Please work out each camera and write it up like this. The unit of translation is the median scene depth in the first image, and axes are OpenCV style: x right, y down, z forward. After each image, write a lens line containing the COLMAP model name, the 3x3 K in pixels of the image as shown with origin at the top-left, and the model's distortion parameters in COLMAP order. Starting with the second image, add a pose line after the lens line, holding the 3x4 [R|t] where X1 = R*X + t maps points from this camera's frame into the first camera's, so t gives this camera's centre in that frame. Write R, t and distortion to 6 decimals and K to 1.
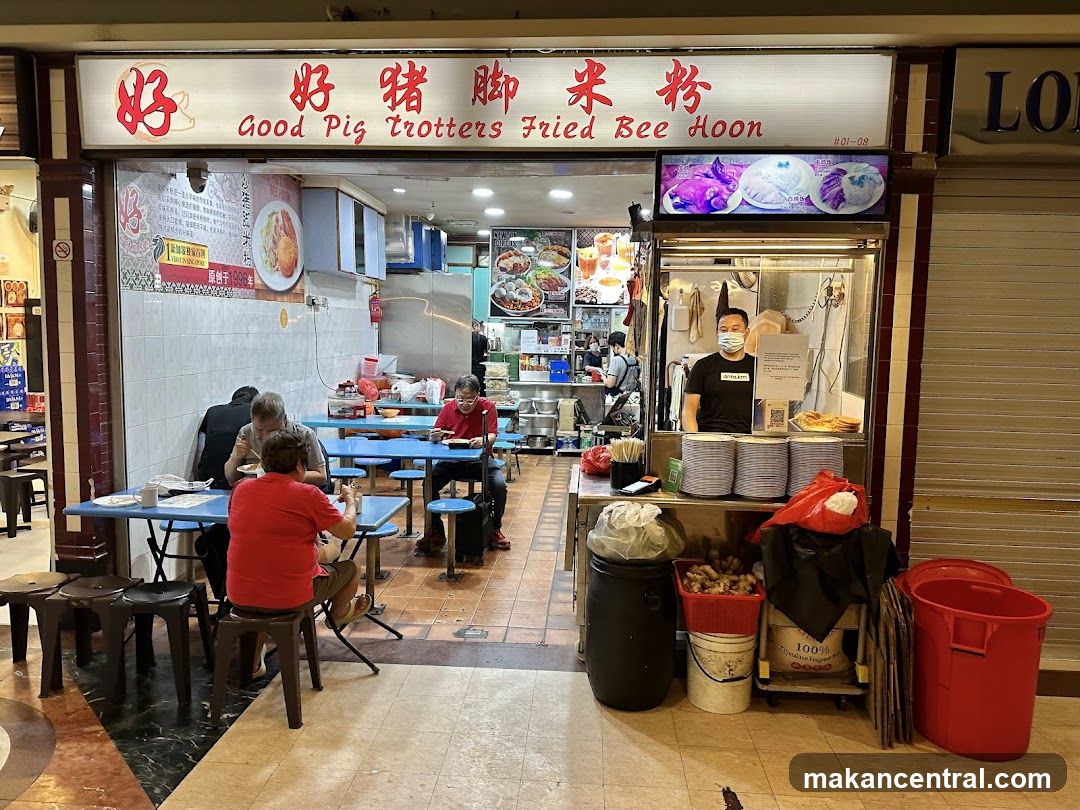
lens RADIAL K [[808.2, 0, 540.0], [0, 808.2, 405.0], [0, 0, 1]] dist [0.067050, -0.082460]
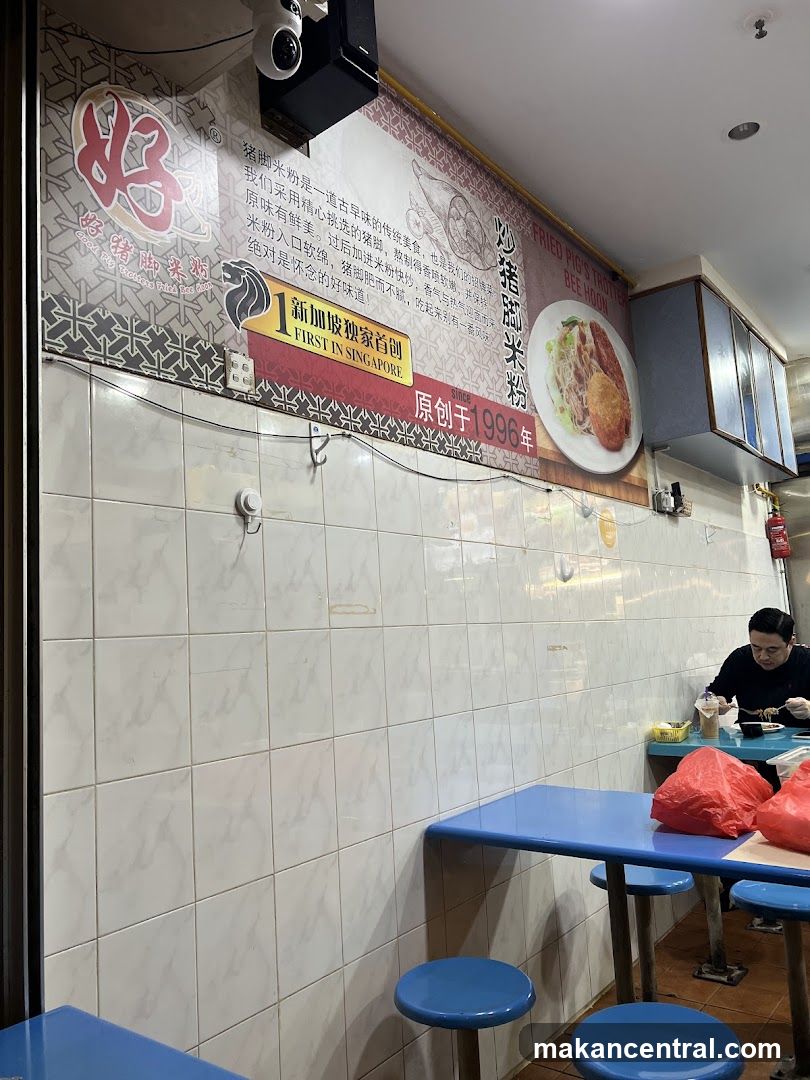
lens RADIAL K [[808.2, 0, 405.0], [0, 808.2, 540.0], [0, 0, 1]] dist [0.067050, -0.082460]
pose [[0.828805, -0.130556, -0.544093, -0.257962], [0.015643, 0.977425, -0.210705, 0.004508], [0.559319, 0.166122, 0.812137, 0.915800]]
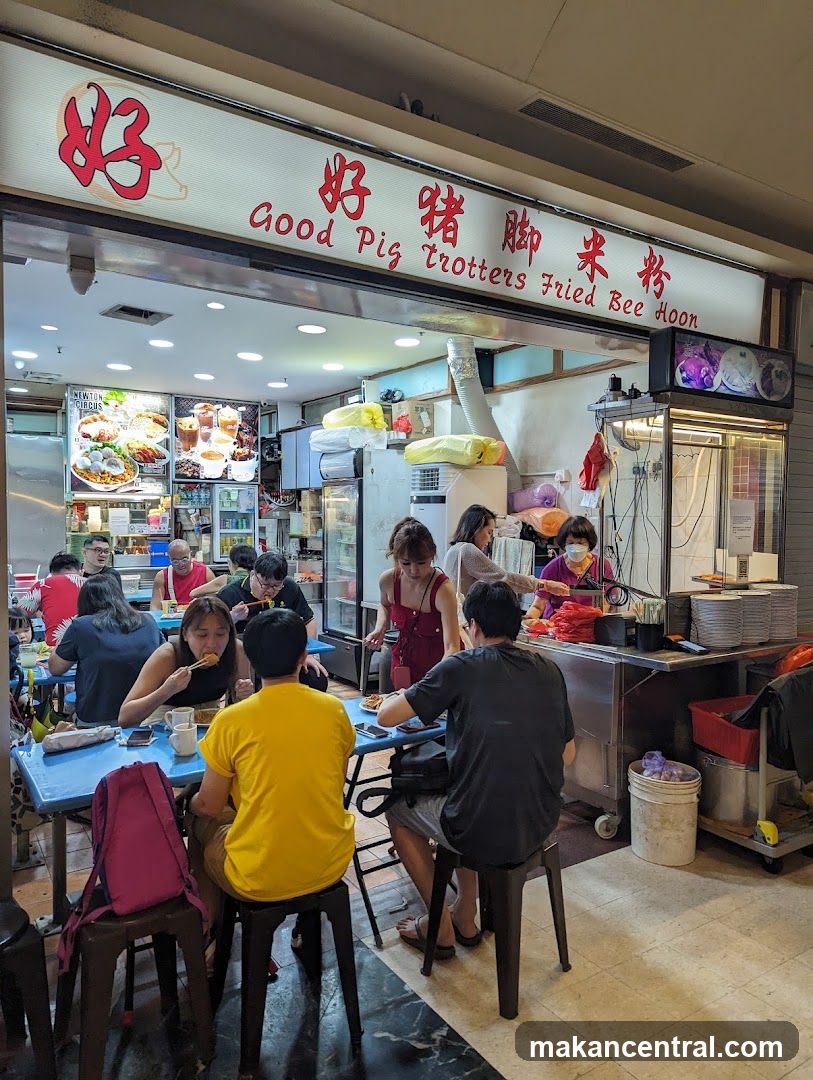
lens RADIAL K [[768.4, 0, 438.3], [0, 768.4, 563.0], [0, 0, 1]] dist [0.041790, -0.001148]
pose [[0.780989, -0.048149, 0.622686, -0.683148], [0.066187, 0.997790, -0.005859, -0.013788], [-0.621028, 0.045790, 0.782450, 0.364813]]
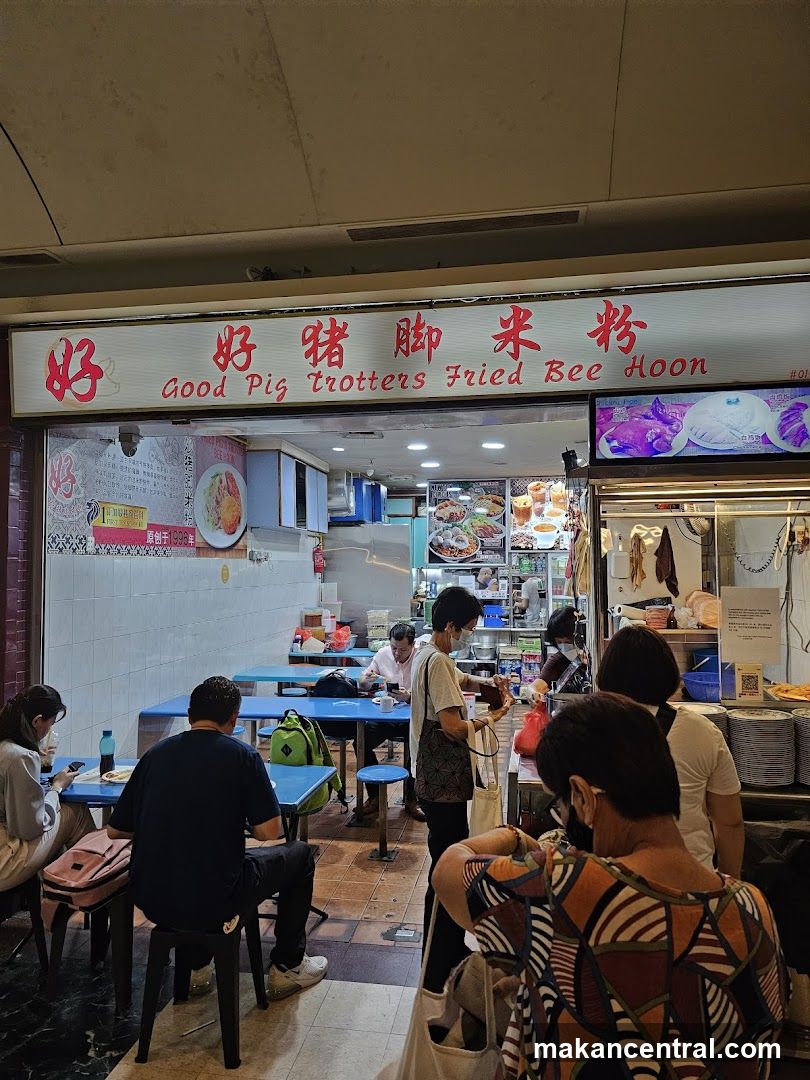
lens RADIAL K [[740.3, 0, 415.1], [0, 740.3, 535.1], [0, 0, 1]] dist [0.071199, 0.001022]
pose [[0.995807, -0.027072, -0.087377, 0.012580], [0.014479, 0.989809, -0.141663, -0.031450], [0.090321, 0.139804, 0.986051, 0.153066]]
